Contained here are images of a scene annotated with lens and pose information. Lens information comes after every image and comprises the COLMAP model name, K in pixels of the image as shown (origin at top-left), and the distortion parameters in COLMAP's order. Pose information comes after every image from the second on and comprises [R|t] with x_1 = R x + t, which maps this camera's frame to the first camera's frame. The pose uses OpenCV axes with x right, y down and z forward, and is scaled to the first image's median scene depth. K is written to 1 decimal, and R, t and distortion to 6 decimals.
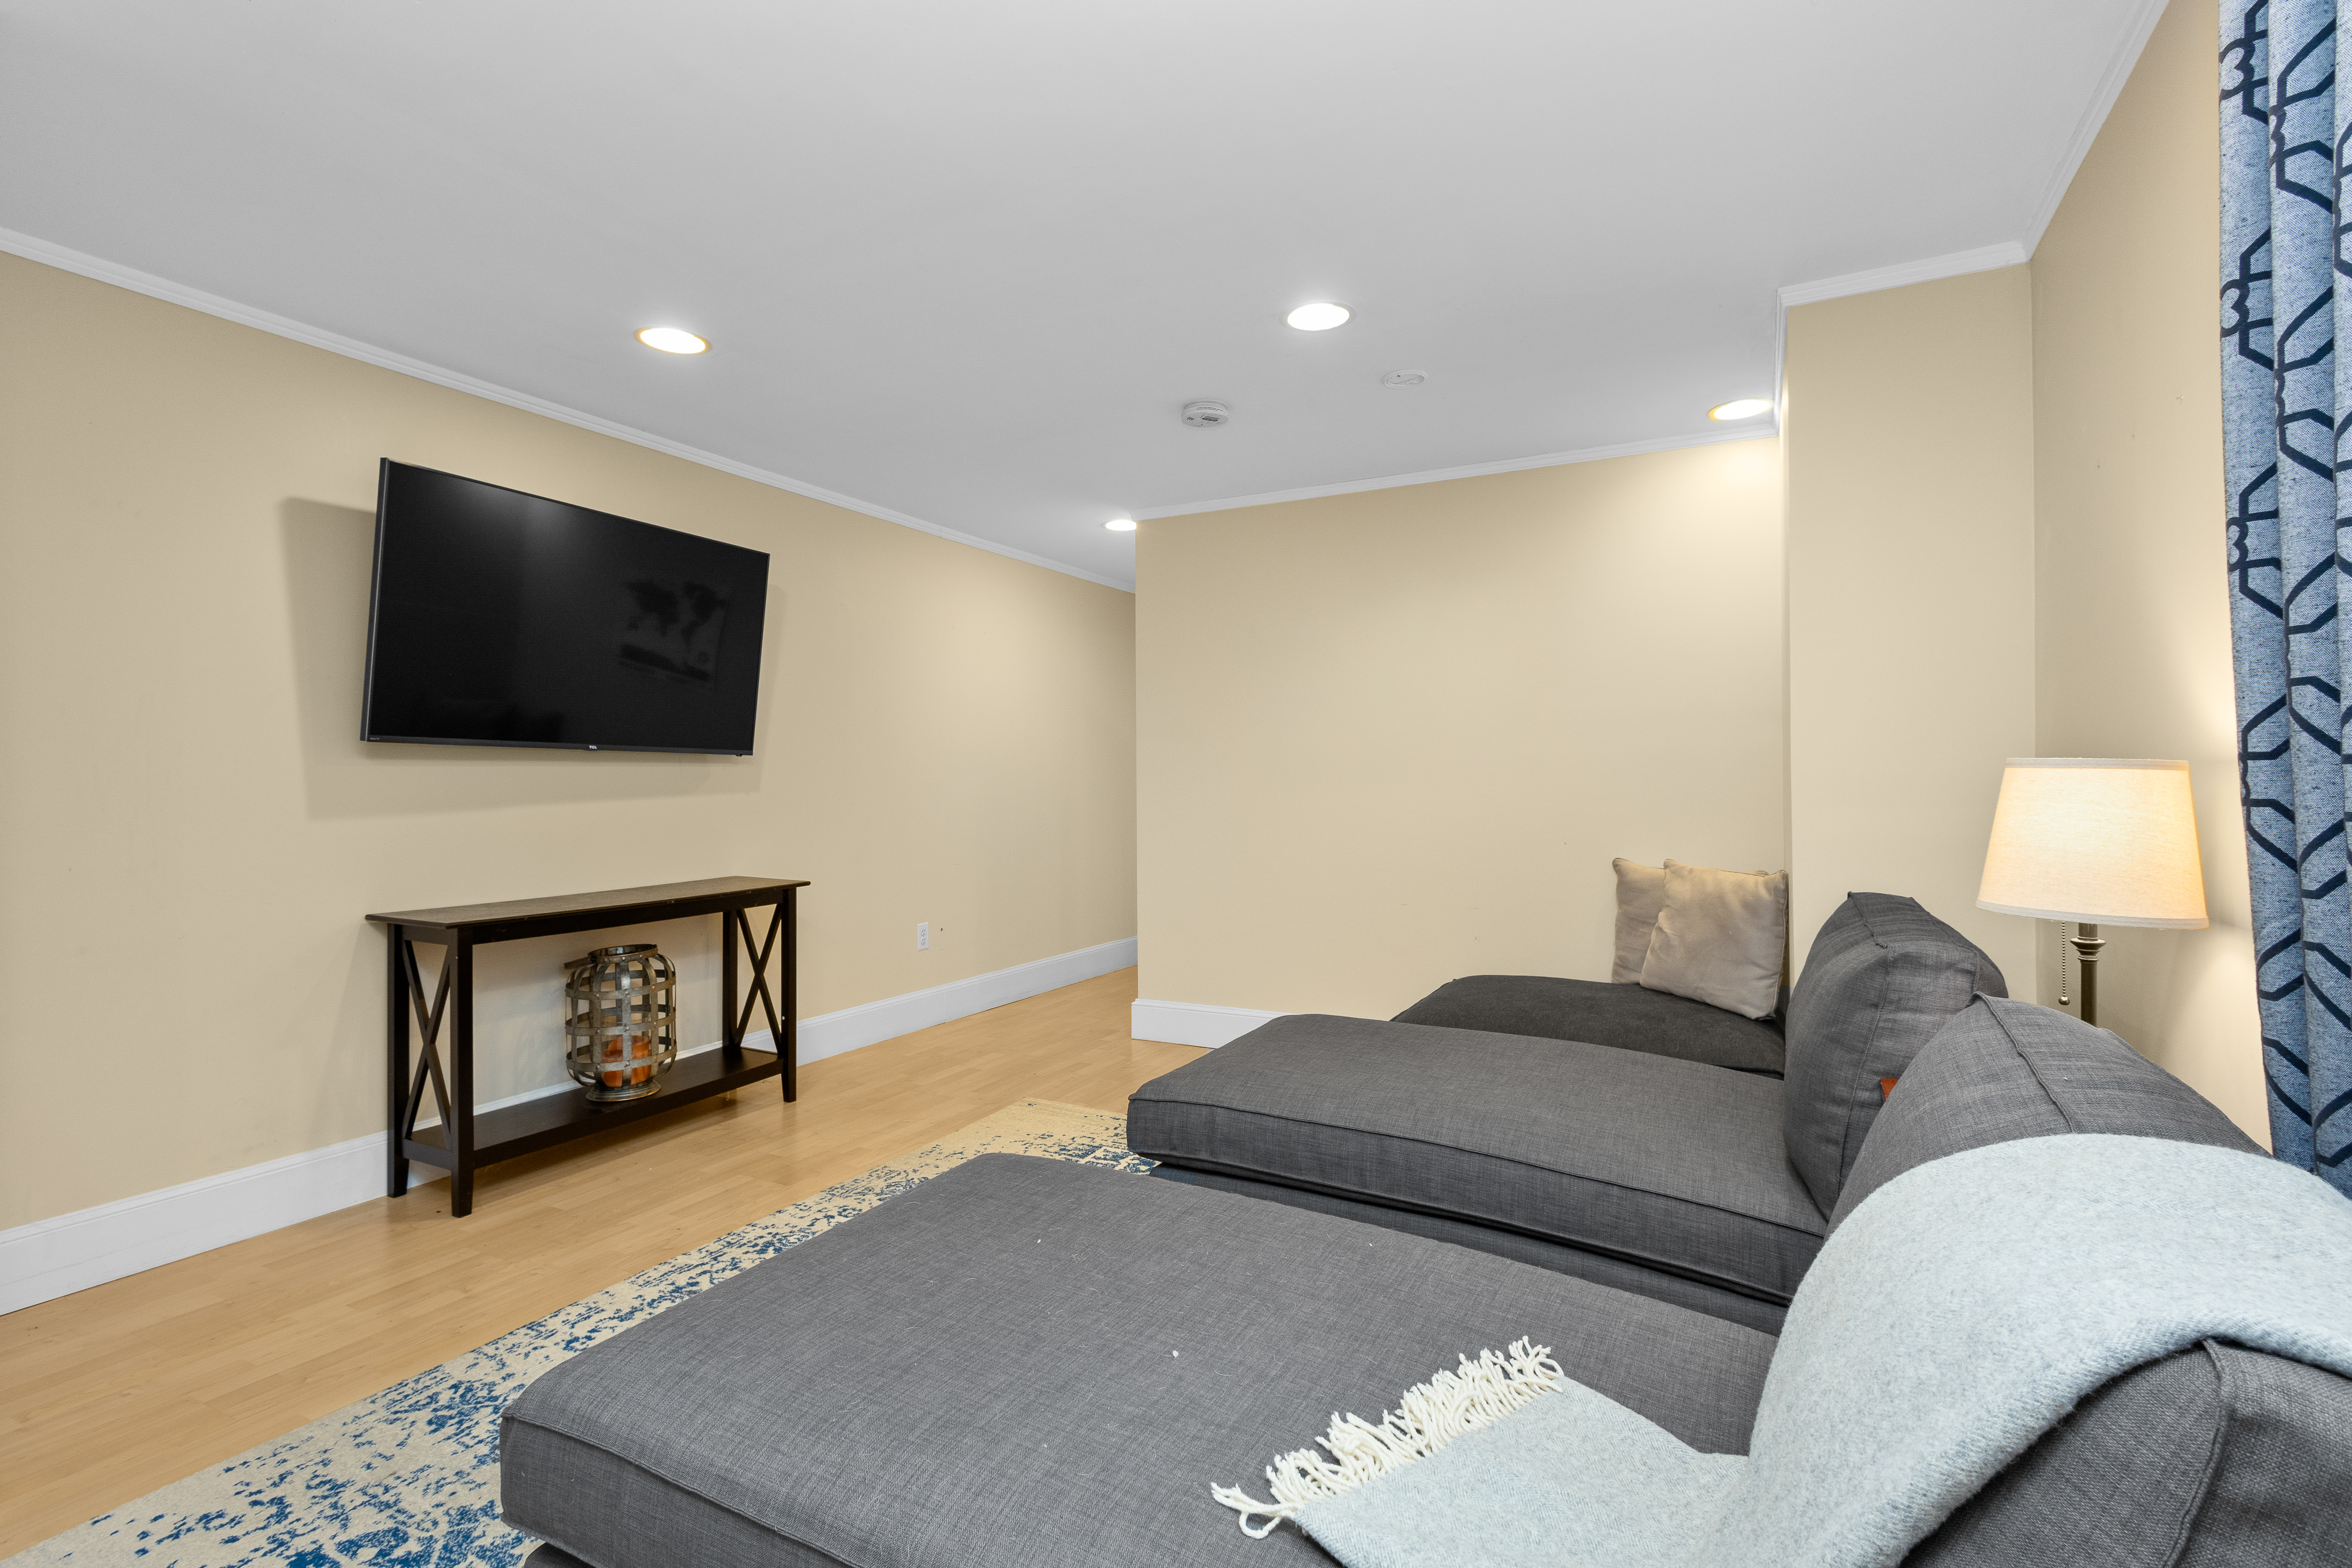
lens RADIAL K [[1084.0, 0, 1173.5], [0, 1084.0, 773.4], [0, 0, 1]] dist [0.016380, 0.000273]
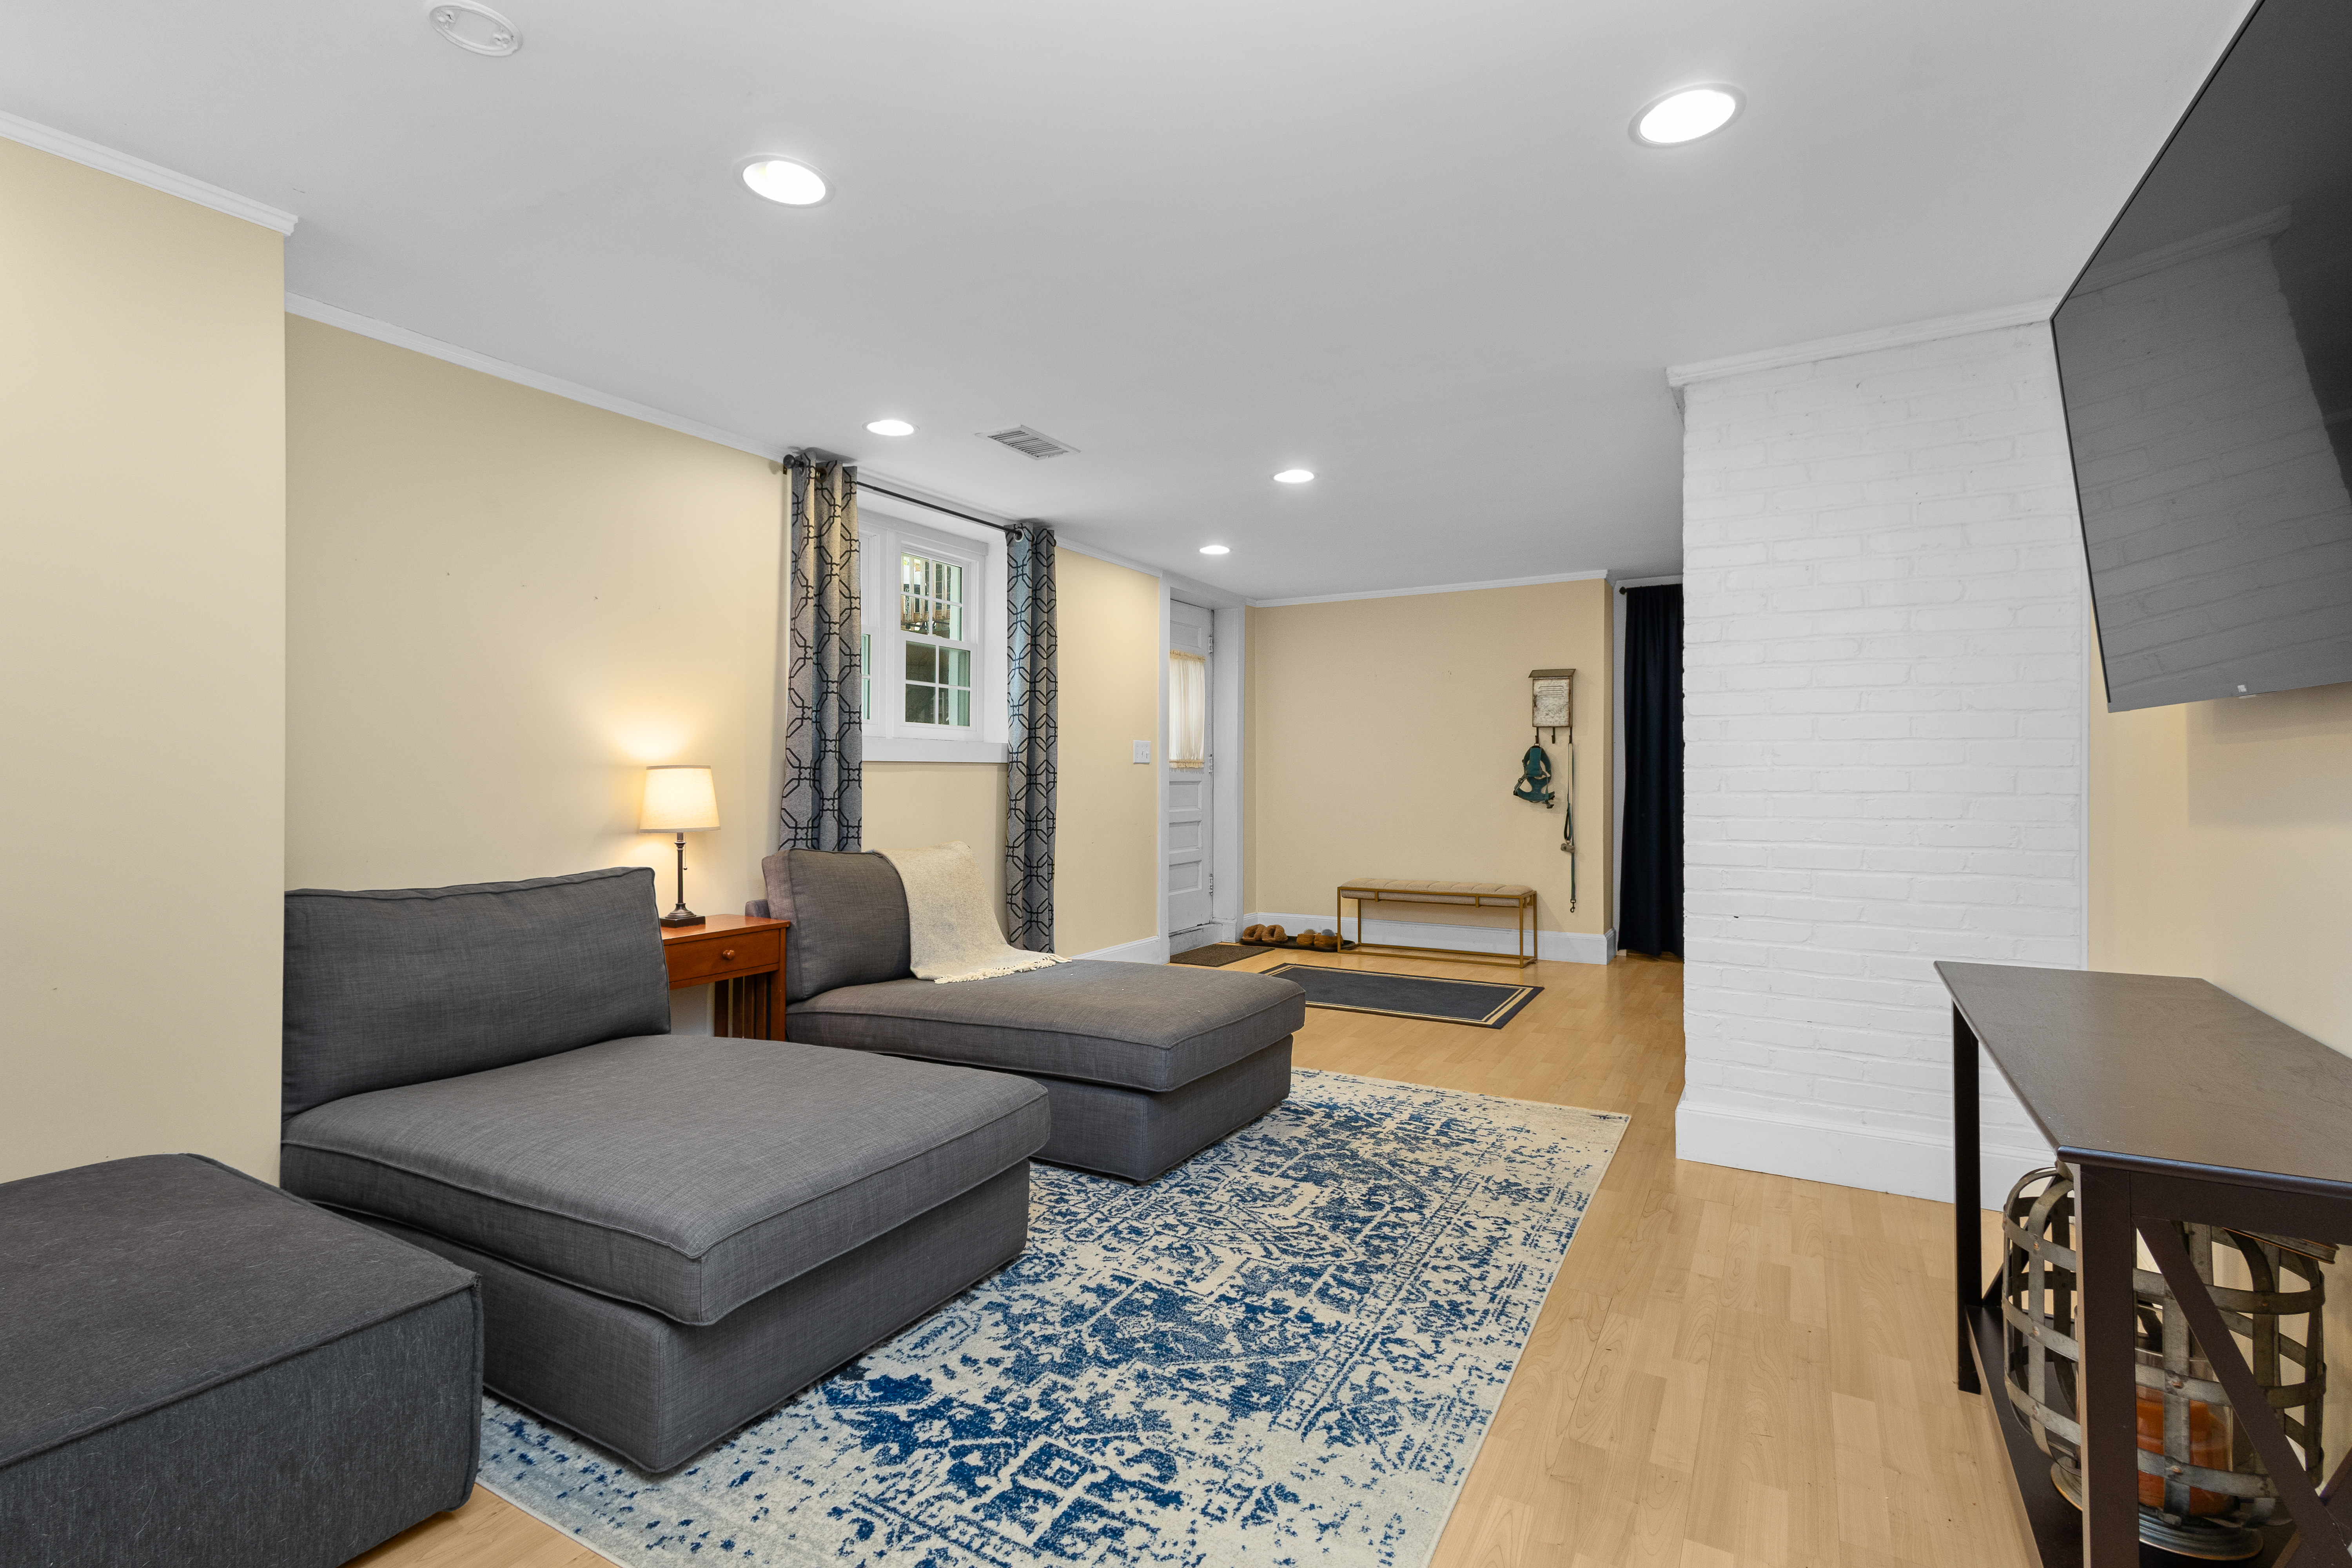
lens RADIAL K [[1084.0, 0, 1173.5], [0, 1084.0, 773.4], [0, 0, 1]] dist [0.016380, 0.000273]
pose [[-0.999093, 0.003780, 0.042402, -0.187758], [0.003612, 0.999985, -0.004040, 0.010374], [-0.042416, -0.003884, -0.999092, 1.873518]]
